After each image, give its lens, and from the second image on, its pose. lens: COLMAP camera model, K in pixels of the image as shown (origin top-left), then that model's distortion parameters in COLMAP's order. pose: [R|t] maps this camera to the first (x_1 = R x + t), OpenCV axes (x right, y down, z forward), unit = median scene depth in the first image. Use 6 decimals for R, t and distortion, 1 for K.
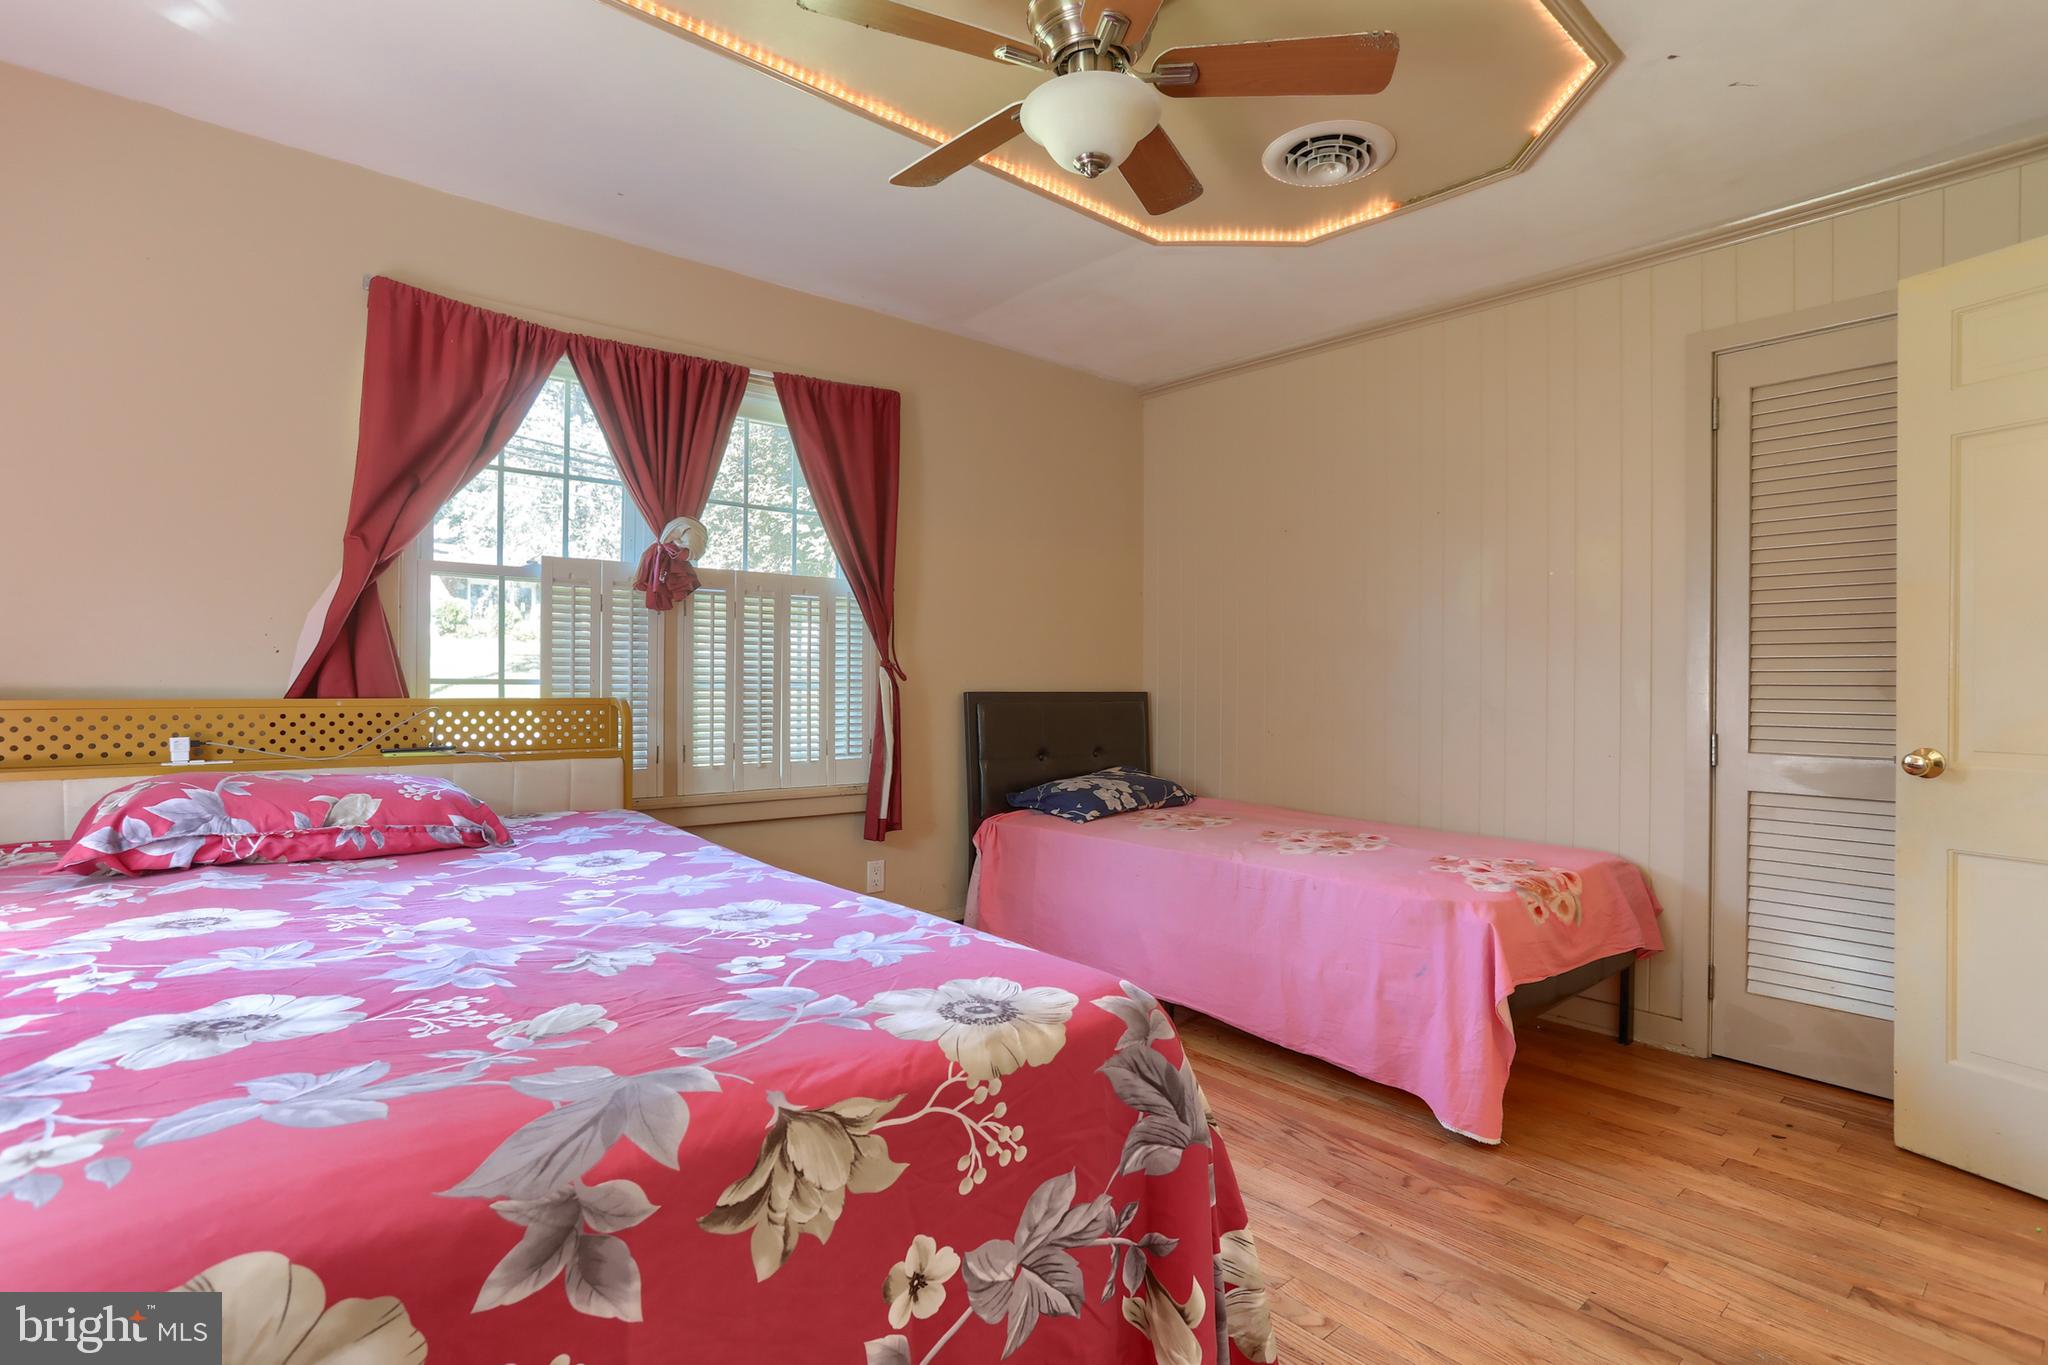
lens RADIAL K [[1018.1, 0, 1024.0], [0, 1018.1, 682.5], [0, 0, 1]] dist [-0.071969, 0.046087]
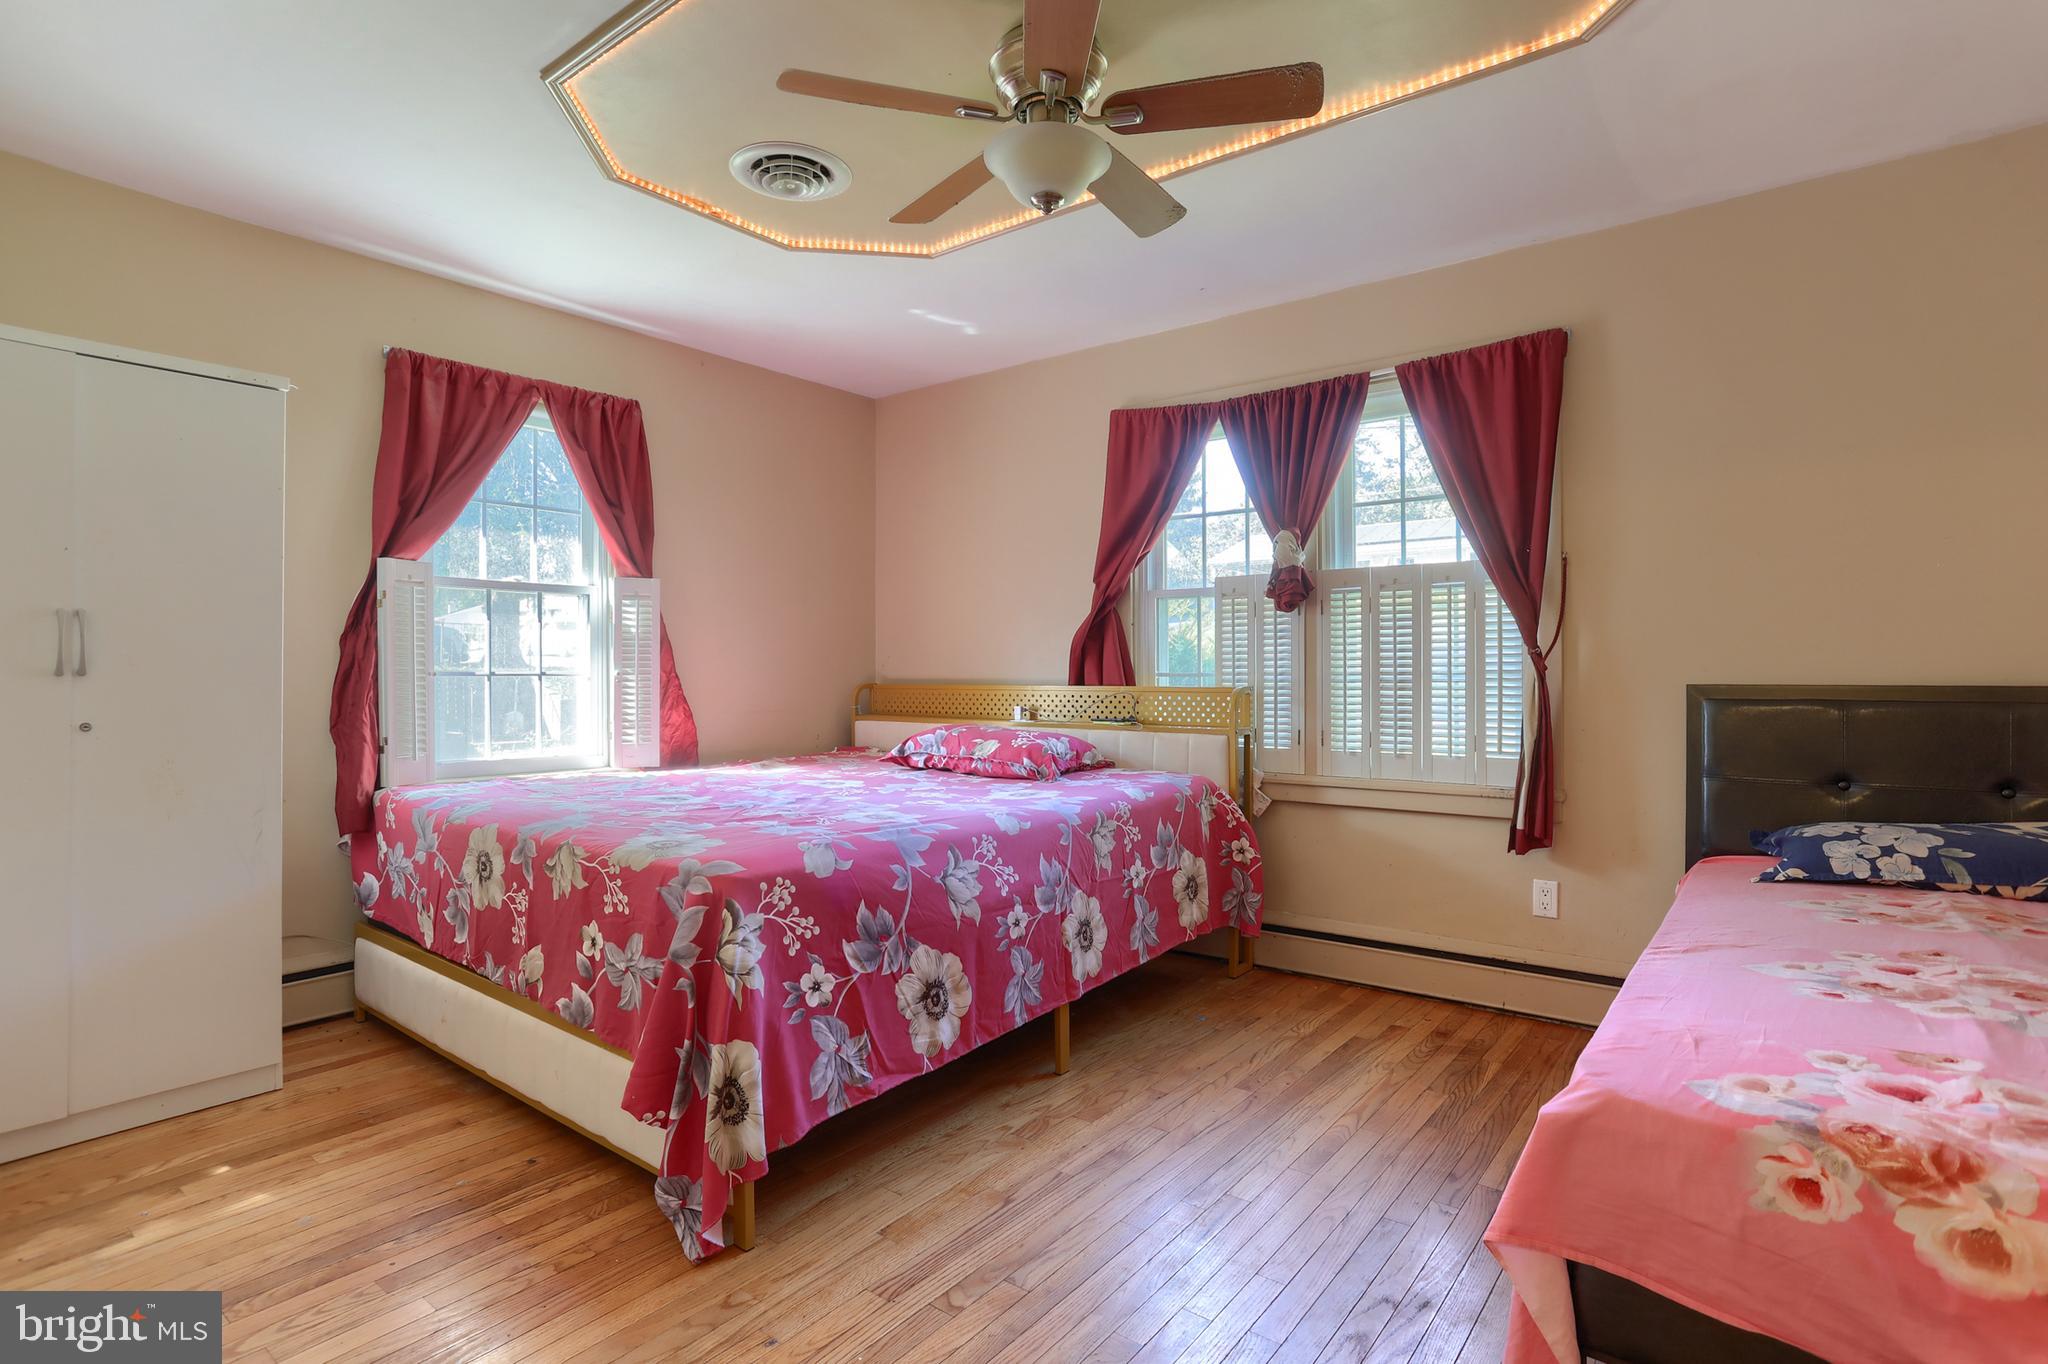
lens RADIAL K [[1018.1, 0, 1024.0], [0, 1018.1, 682.0], [0, 0, 1]] dist [-0.071969, 0.046087]
pose [[0.190247, 0.000300, -0.981736, 0.716795], [0.002718, 0.999996, 0.000833, 0.006736], [0.981732, -0.002826, 0.190246, 0.477978]]
